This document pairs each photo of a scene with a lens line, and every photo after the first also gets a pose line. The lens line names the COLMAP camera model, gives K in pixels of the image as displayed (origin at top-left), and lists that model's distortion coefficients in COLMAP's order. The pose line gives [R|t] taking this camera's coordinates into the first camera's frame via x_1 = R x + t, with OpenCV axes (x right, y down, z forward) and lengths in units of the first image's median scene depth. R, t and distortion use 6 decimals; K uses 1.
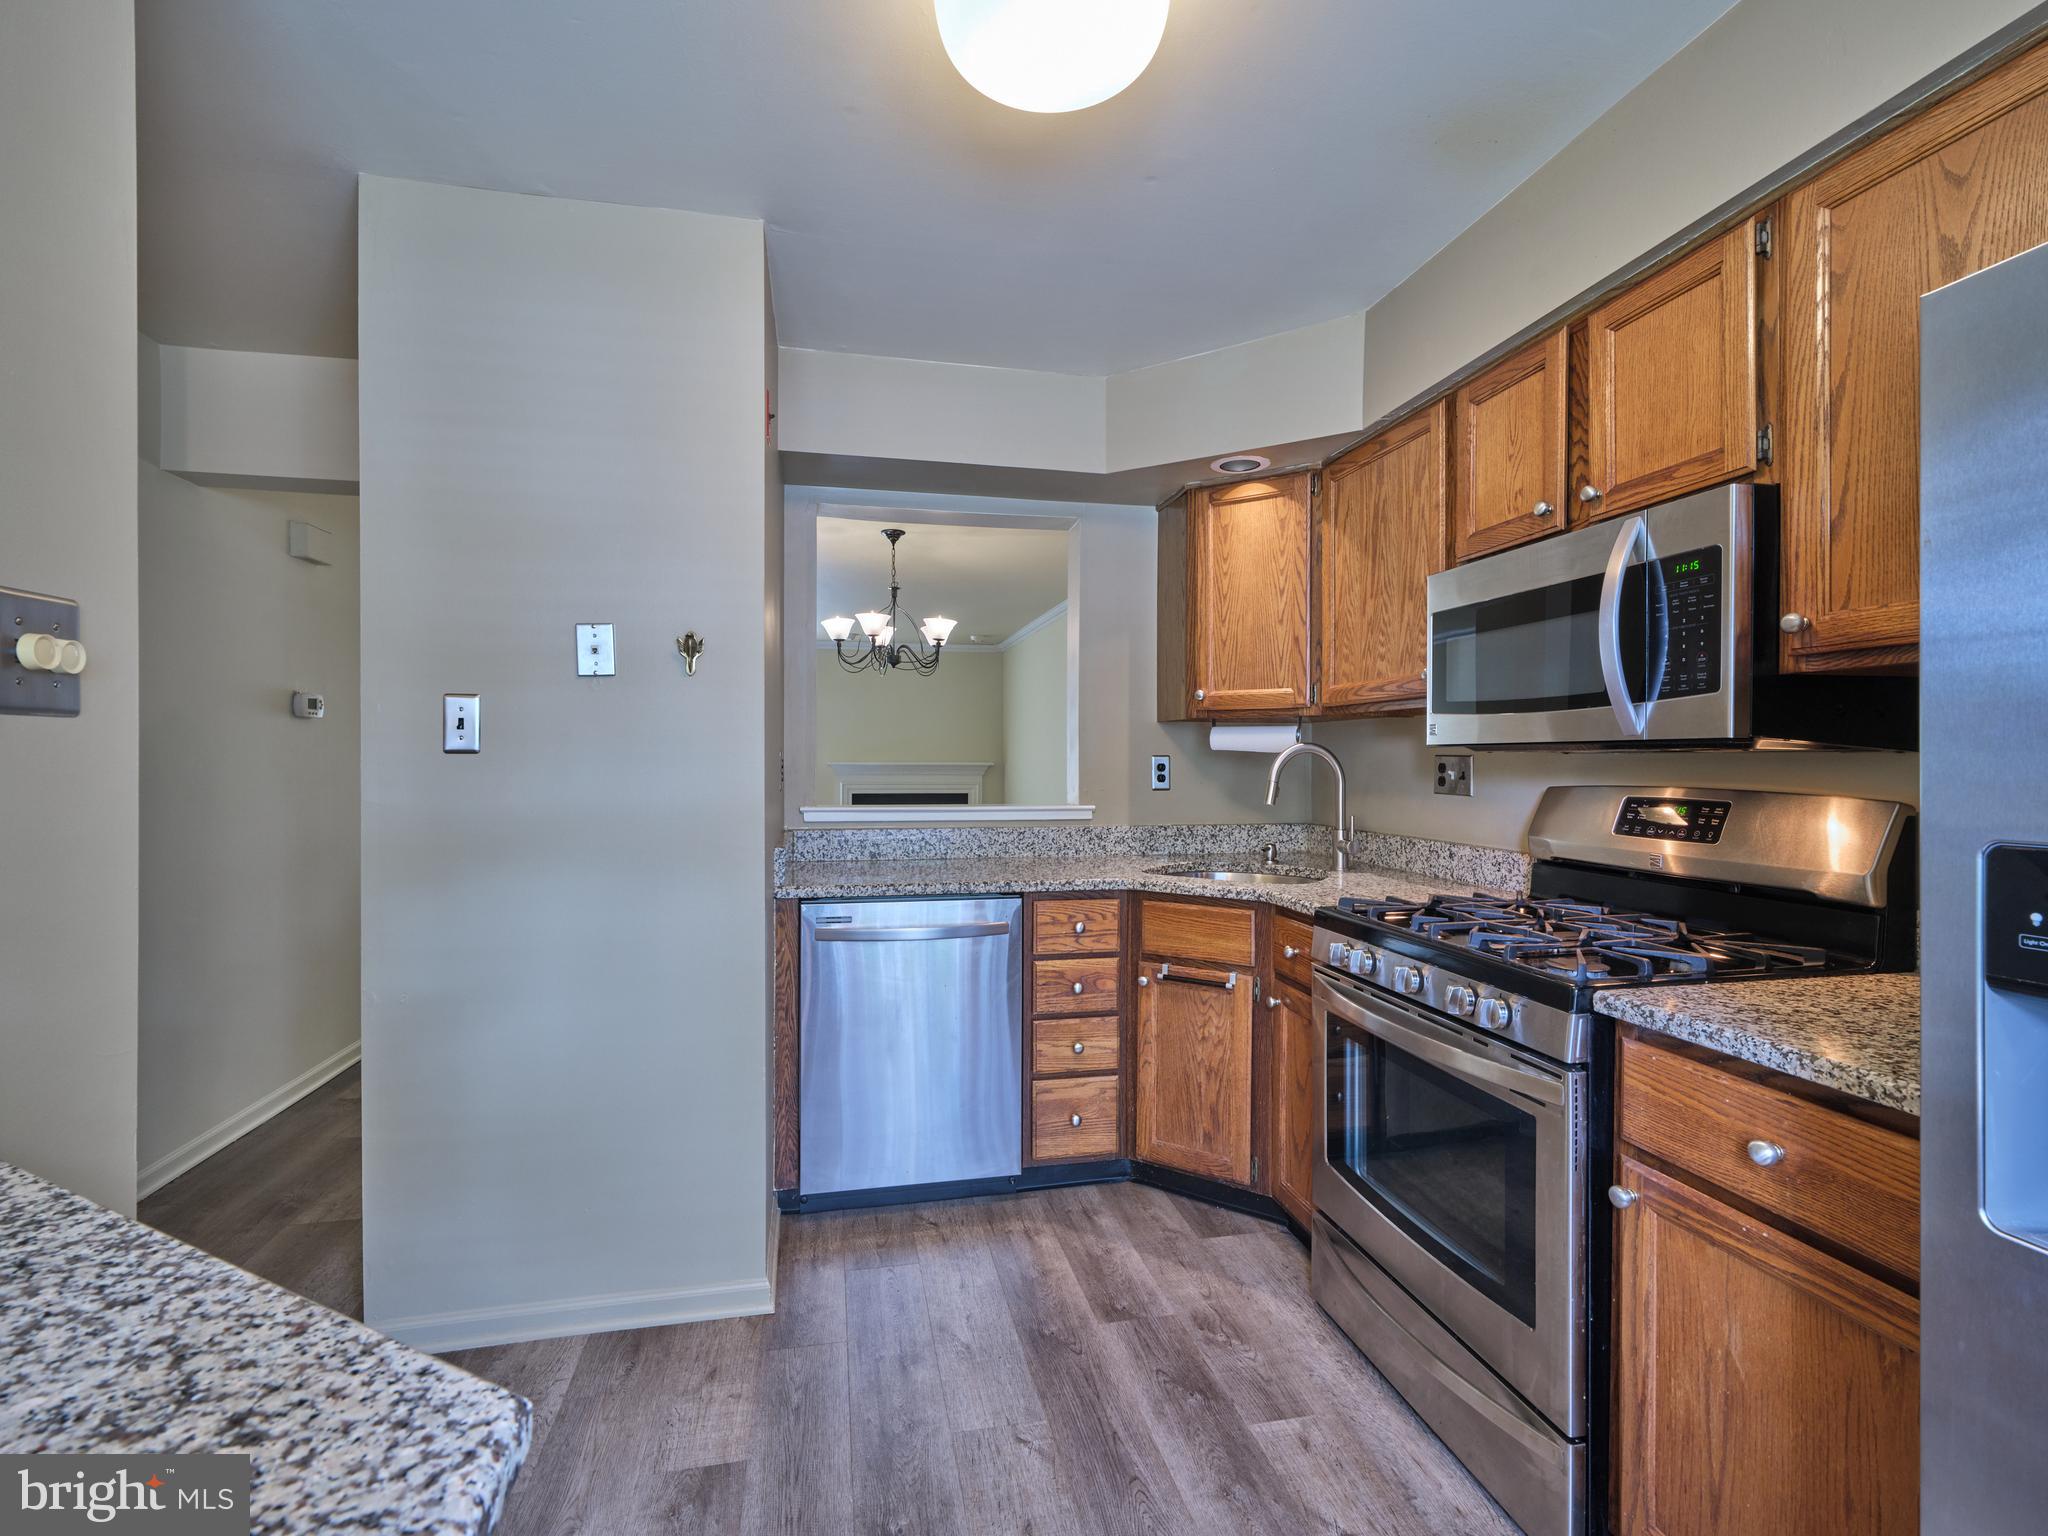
lens RADIAL K [[934.0, 0, 1028.6], [0, 934.0, 757.9], [0, 0, 1]] dist [-0.005280, 0.001663]
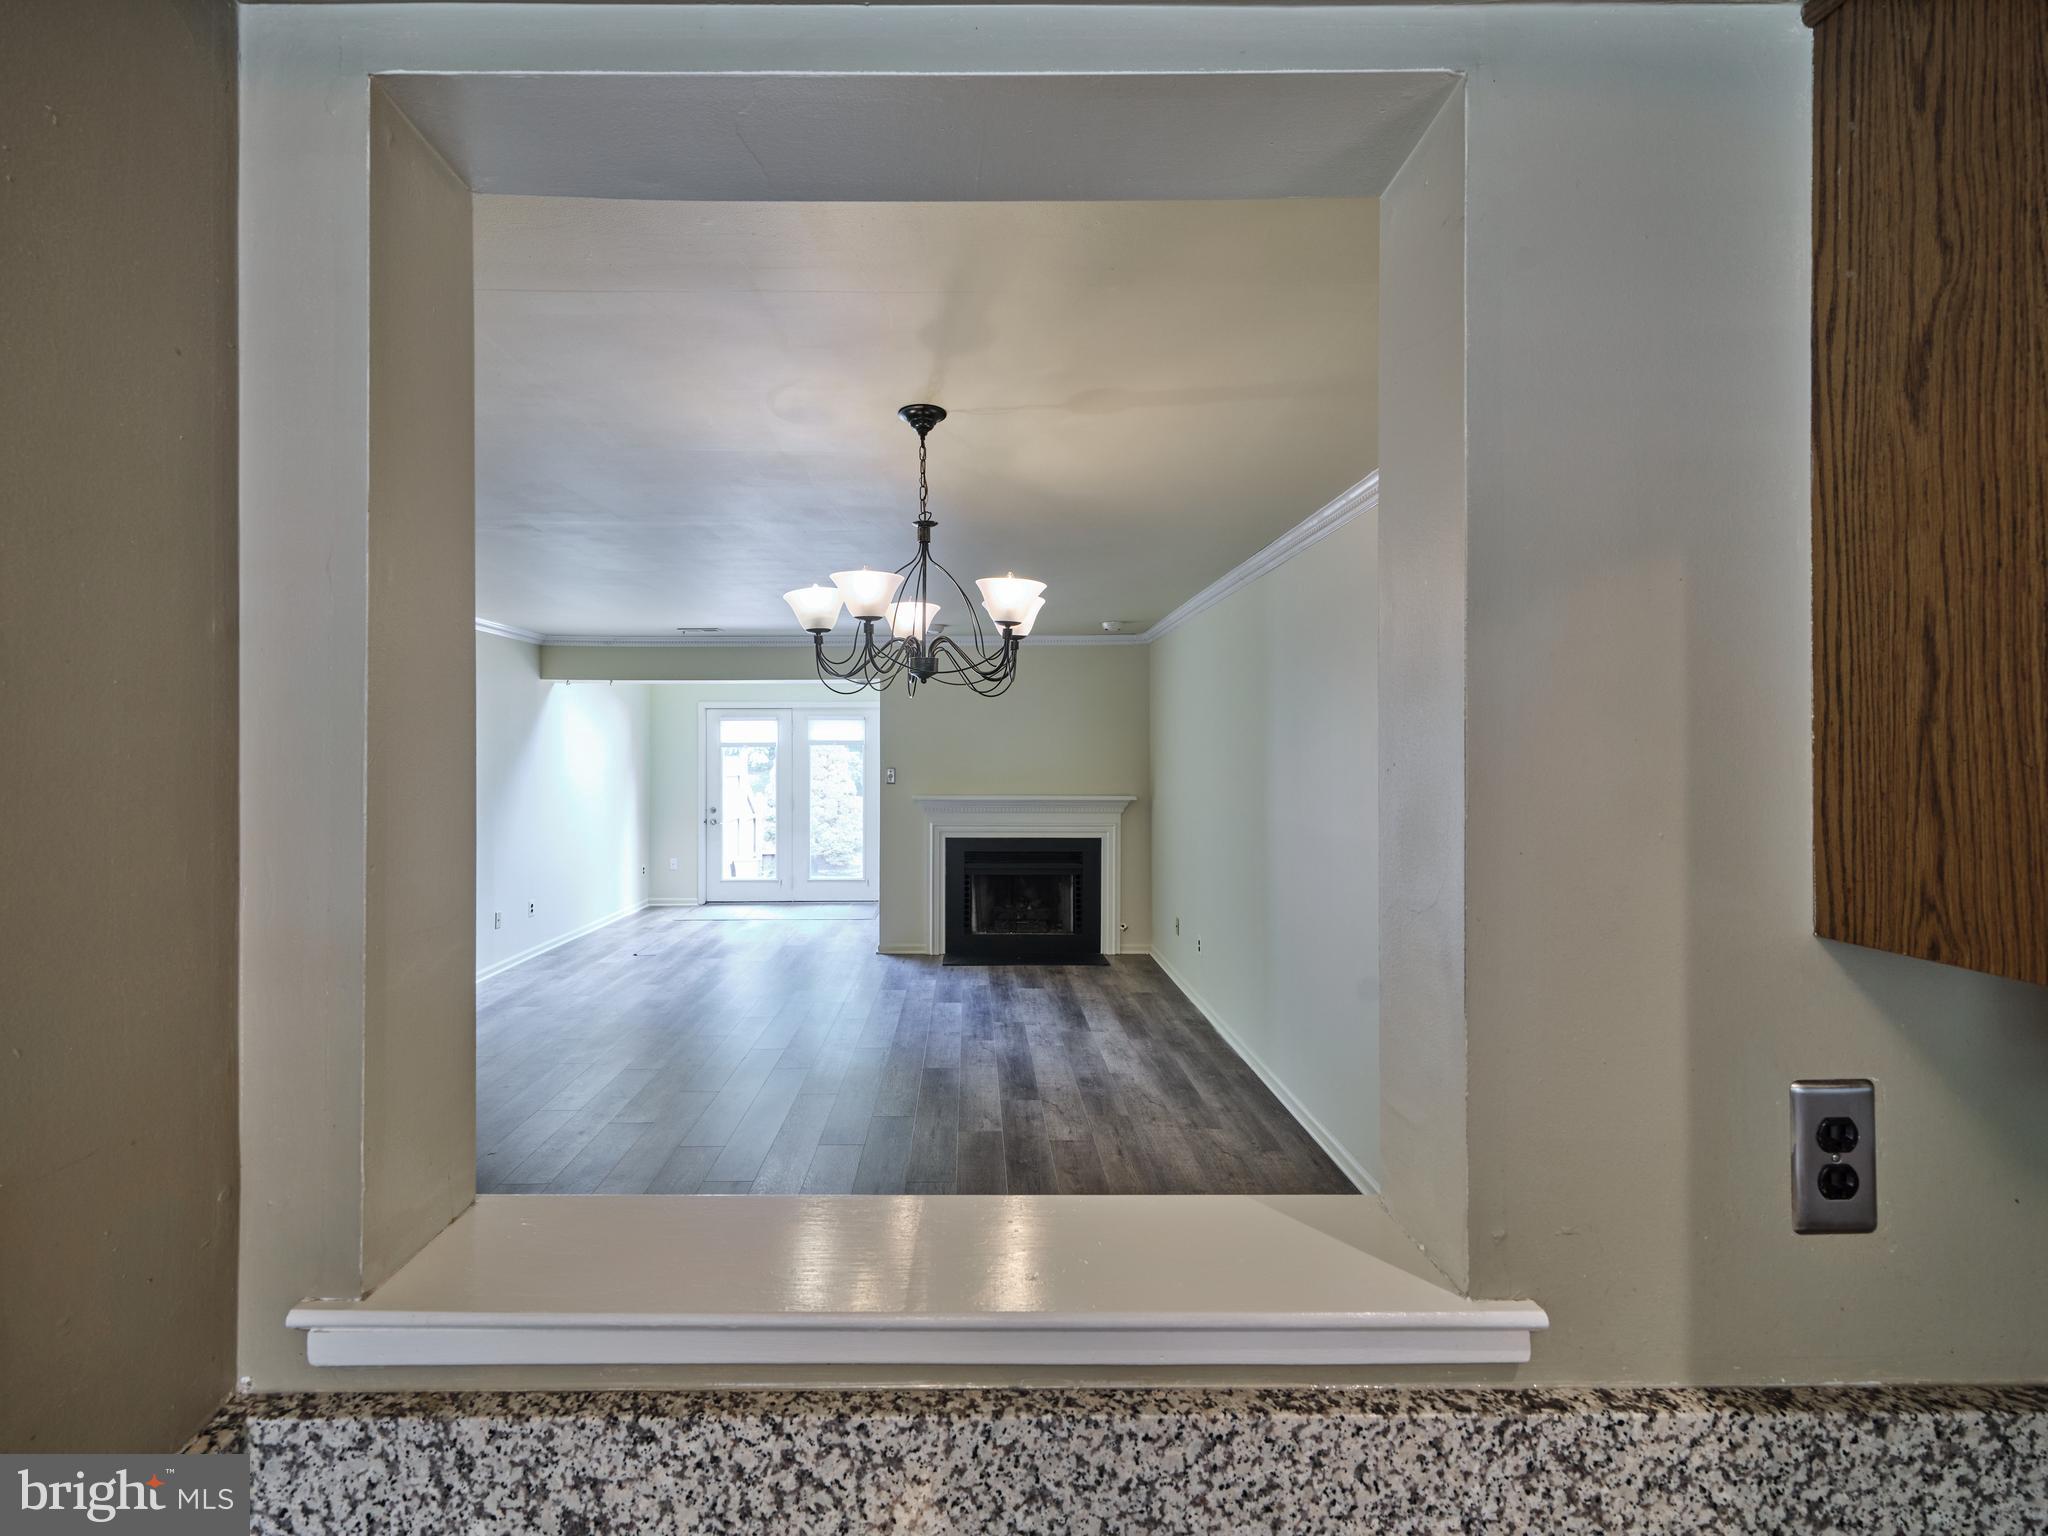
lens RADIAL K [[934.0, 0, 1011.1], [0, 934.0, 743.4], [0, 0, 1]] dist [-0.005280, 0.001663]
pose [[0.984921, -0.003438, -0.172970, -0.021761], [0.001389, 0.999927, -0.011964, -0.105504], [0.172998, 0.011544, 0.984854, 0.936367]]
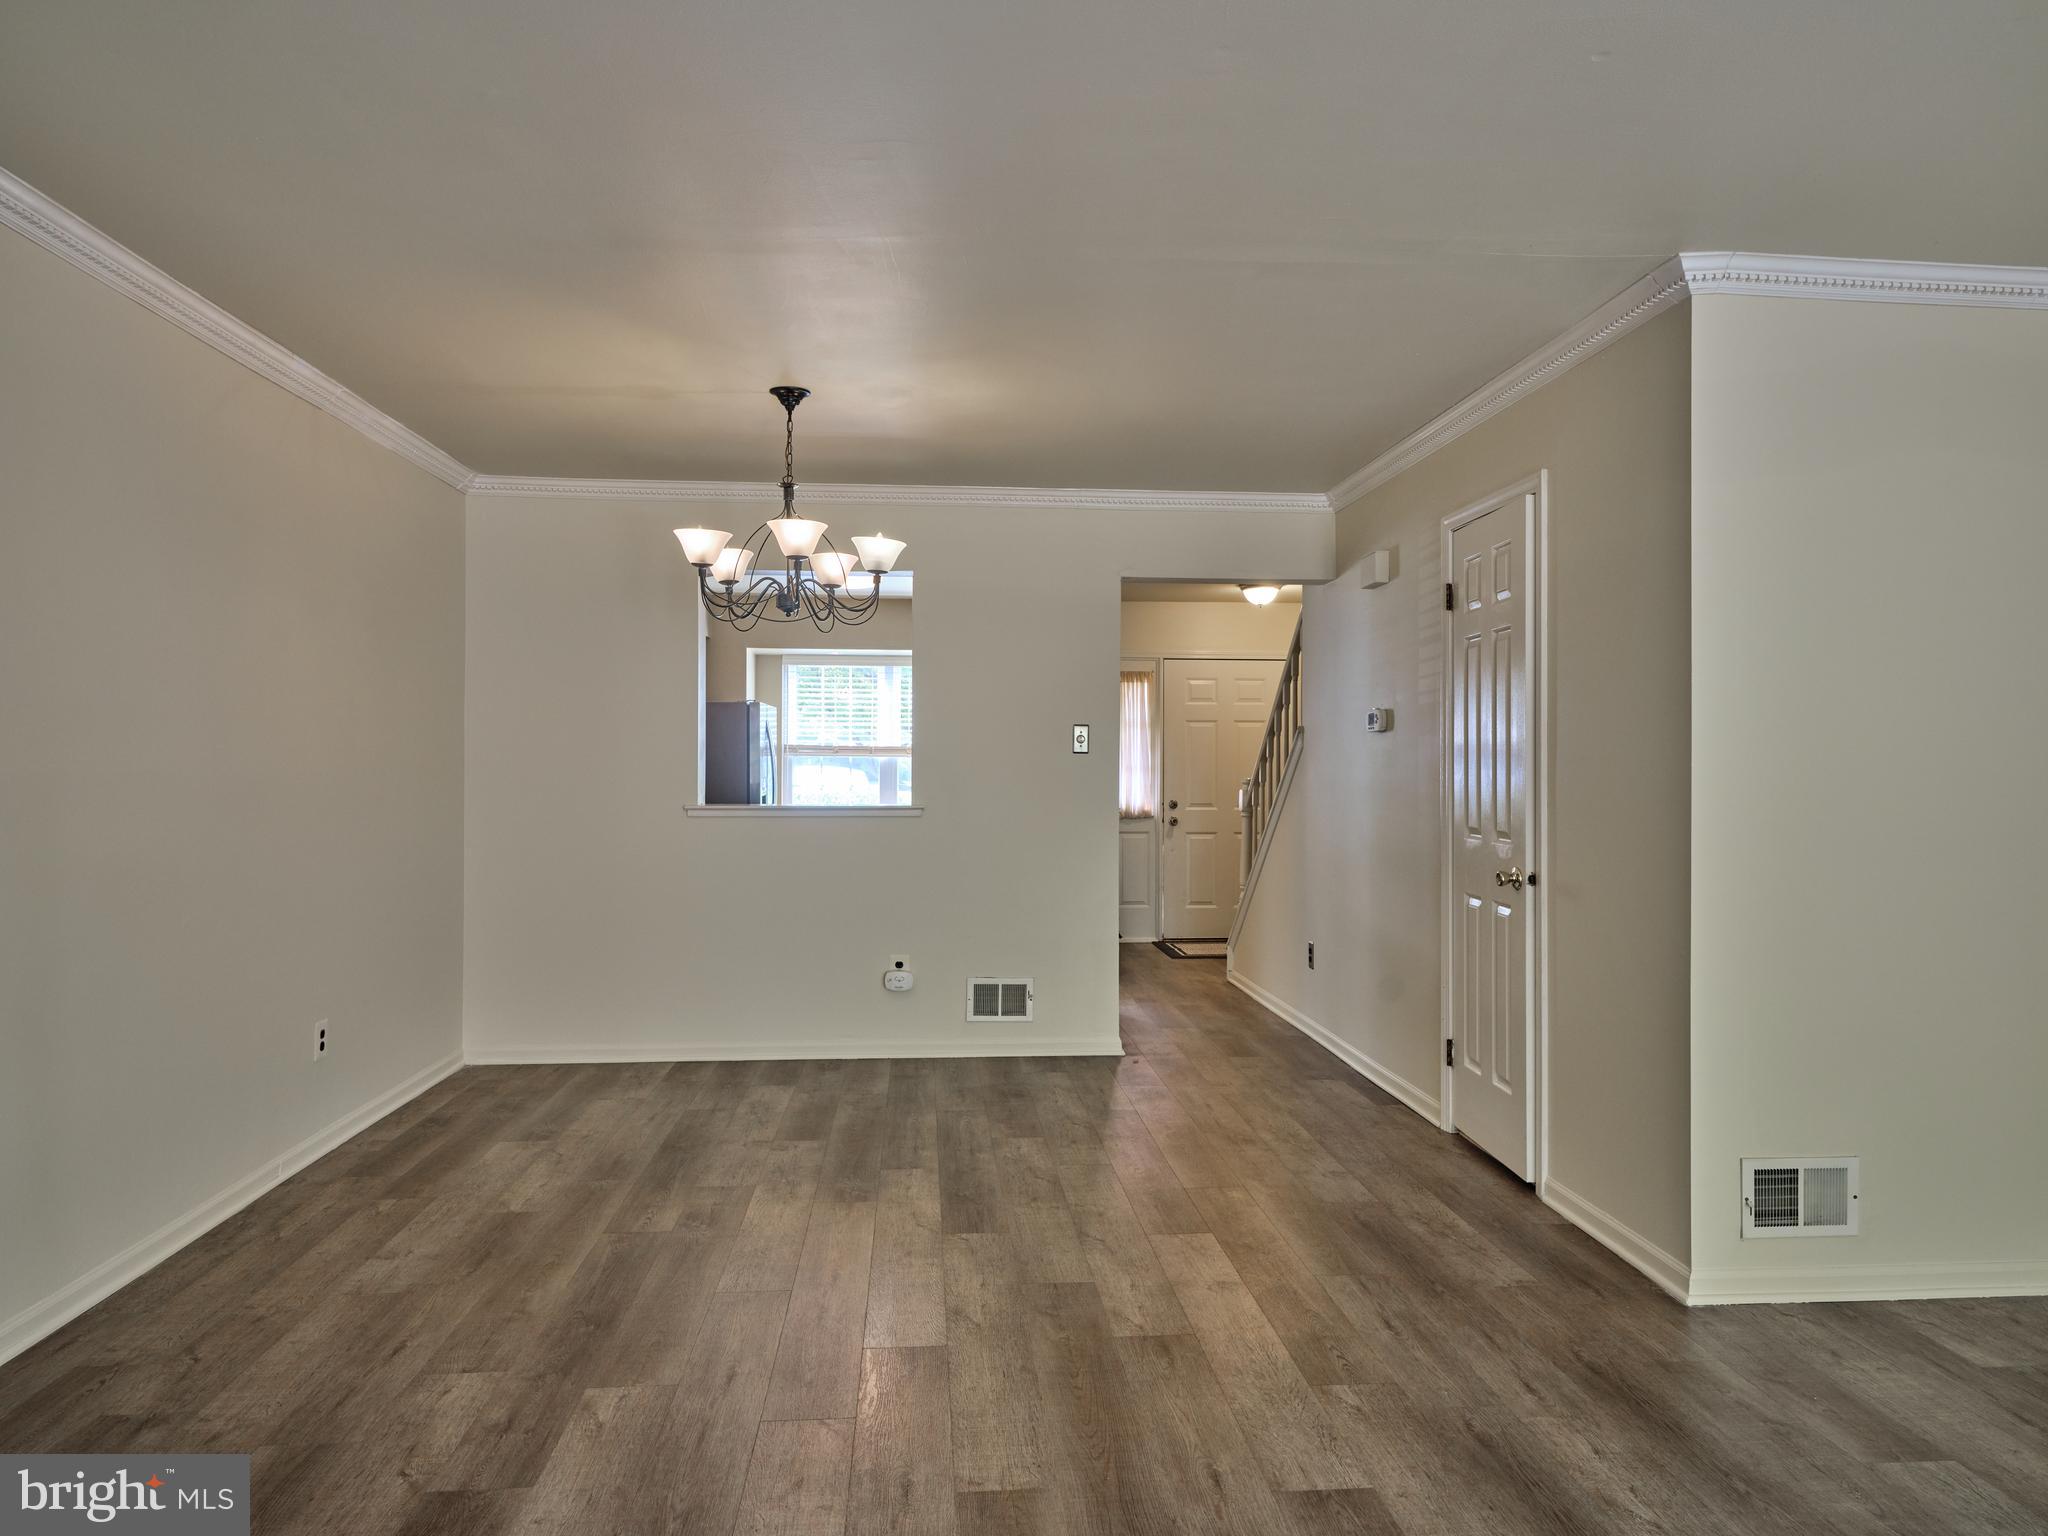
lens RADIAL K [[1247.8, 0, 1012.0], [0, 1247.8, 773.4], [0, 0, 1]] dist [0.007645, -0.001125]
pose [[-0.990093, -0.008237, 0.140170, -0.730412], [-0.007629, 0.999959, 0.004877, -0.002441], [-0.140204, 0.003760, -0.990115, 3.229516]]
